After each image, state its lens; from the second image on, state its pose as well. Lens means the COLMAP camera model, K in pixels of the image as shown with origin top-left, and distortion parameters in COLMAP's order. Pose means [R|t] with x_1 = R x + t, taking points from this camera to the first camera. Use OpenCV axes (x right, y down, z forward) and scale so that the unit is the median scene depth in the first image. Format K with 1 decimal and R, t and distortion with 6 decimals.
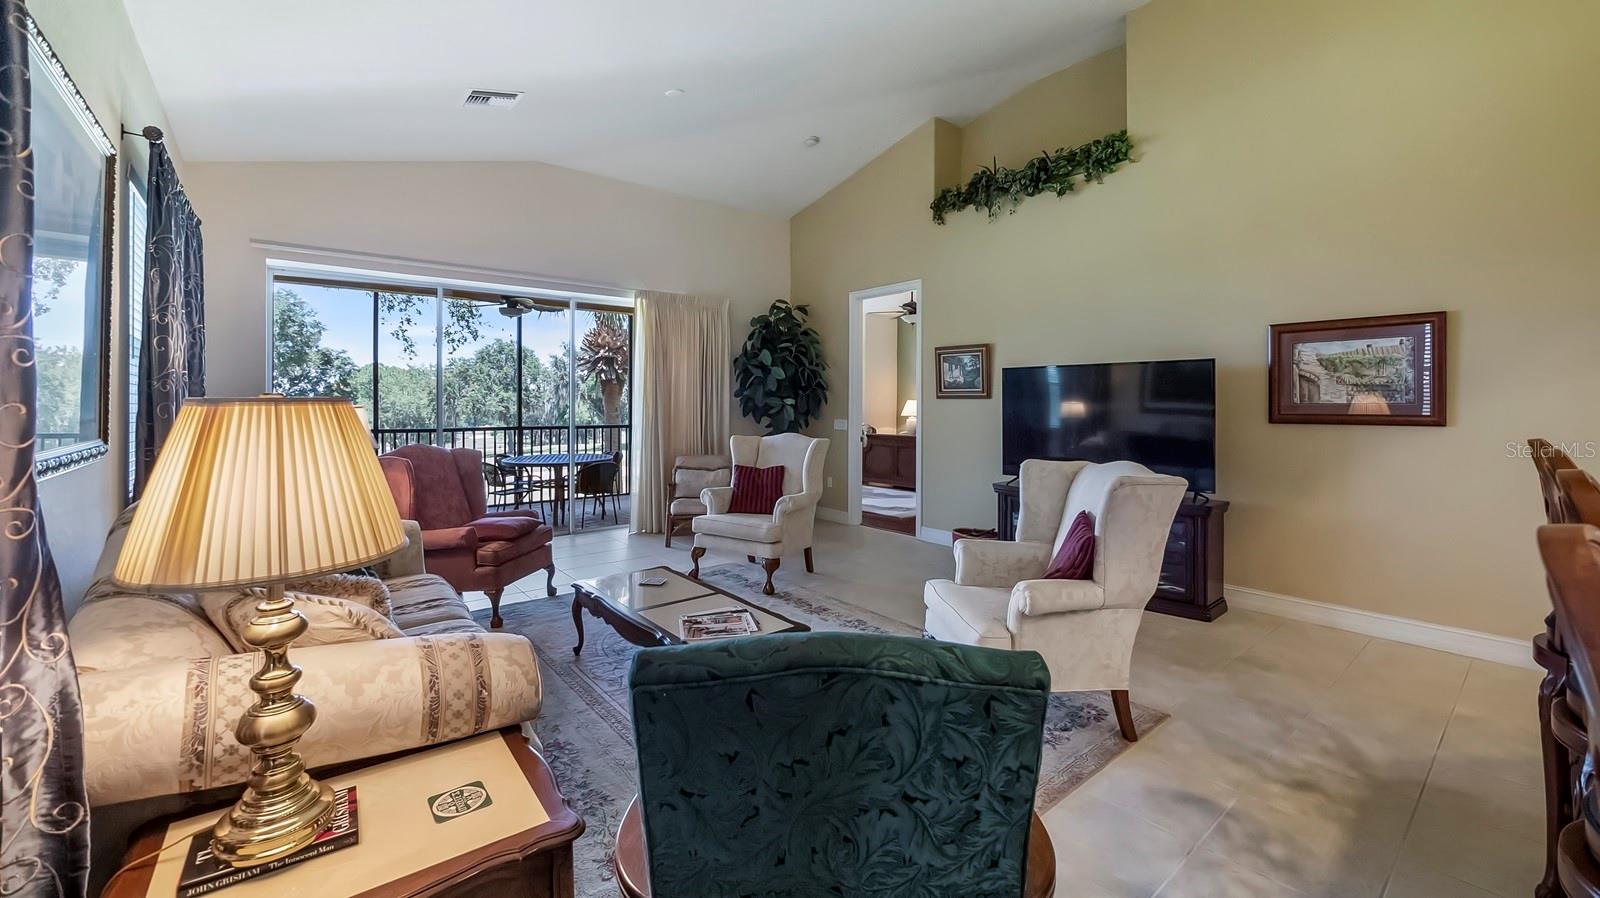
lens RADIAL K [[640.1, 0, 800.9], [0, 640.1, 402.4], [0, 0, 1]] dist [-0.005615, -0.000160]
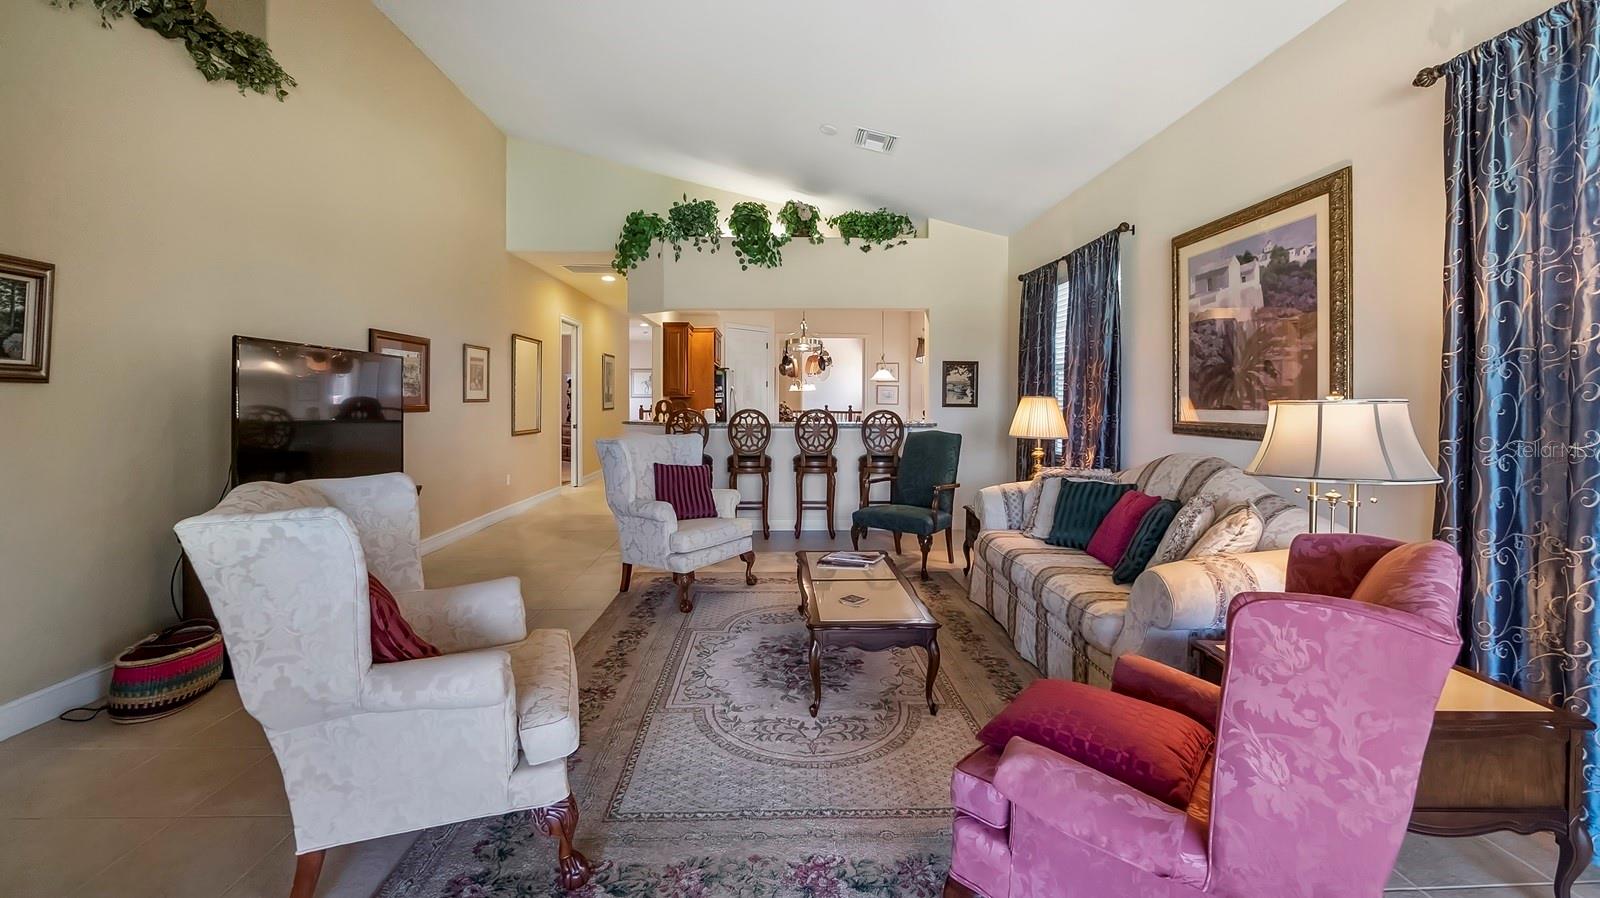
lens RADIAL K [[645.0, 0, 788.3], [0, 645.0, 403.8], [0, 0, 1]] dist [0.001270, 0.000401]
pose [[-0.783931, -0.005704, 0.620822, -0.363595], [-0.002709, 0.999980, 0.005767, 0.002318], [-0.620842, 0.002839, -0.783931, 0.923090]]
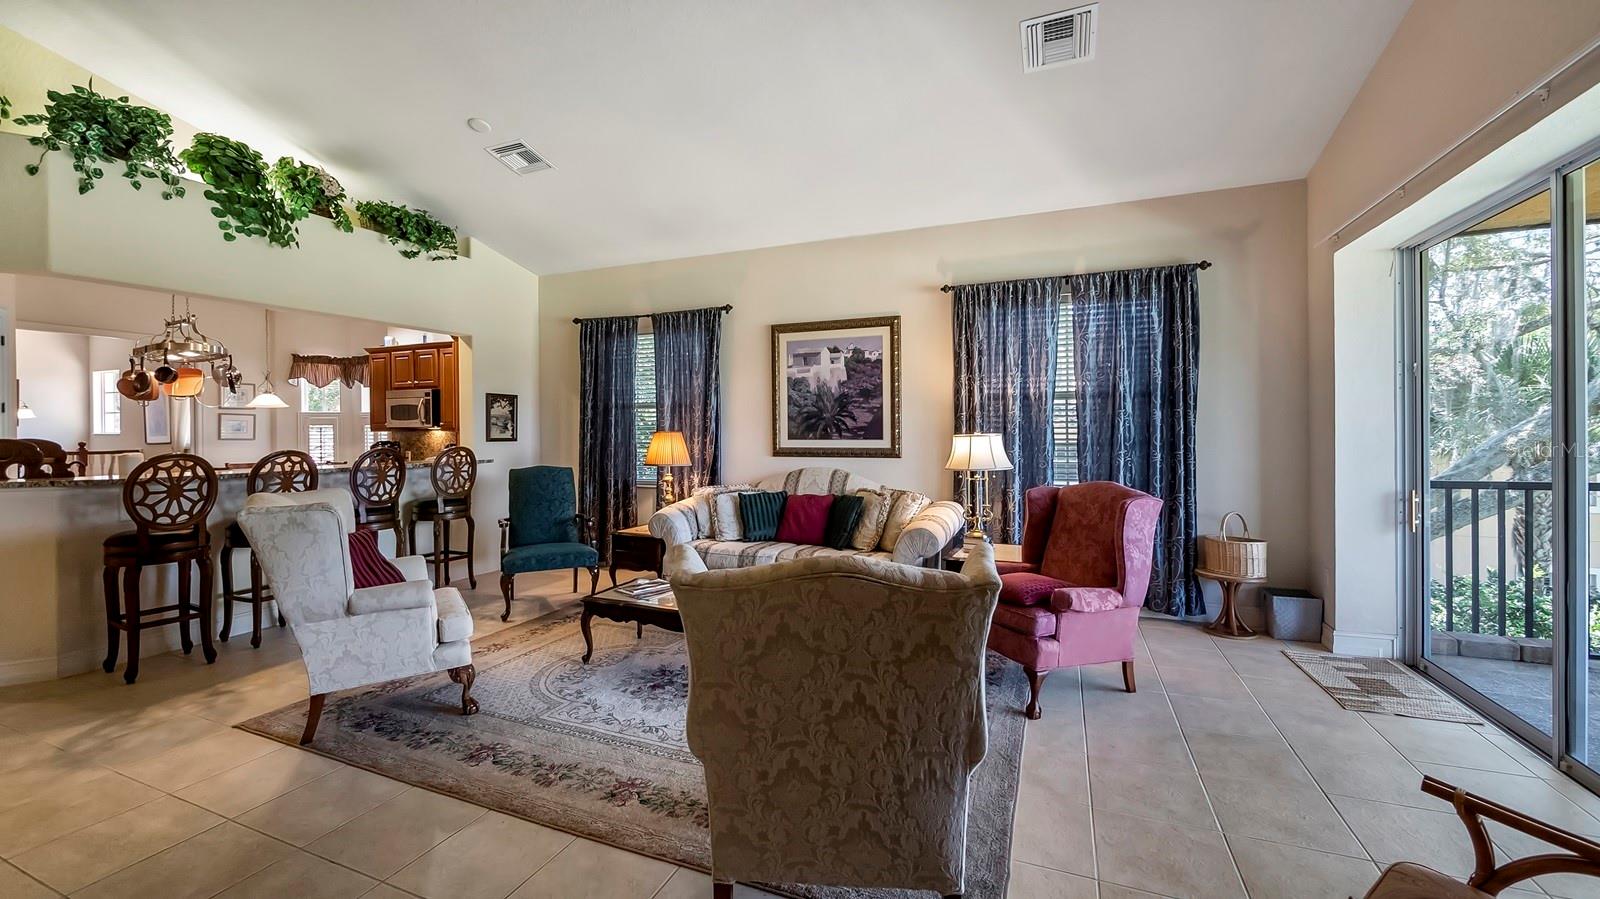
lens RADIAL K [[627.3, 0, 821.4], [0, 627.3, 434.8], [0, 0, 1]] dist [-0.001470, -0.000369]
pose [[-0.881347, 0.006416, -0.472426, 0.082360], [0.002627, 0.999959, 0.008678, -0.004502], [0.472462, 0.006407, -0.881328, 1.030699]]
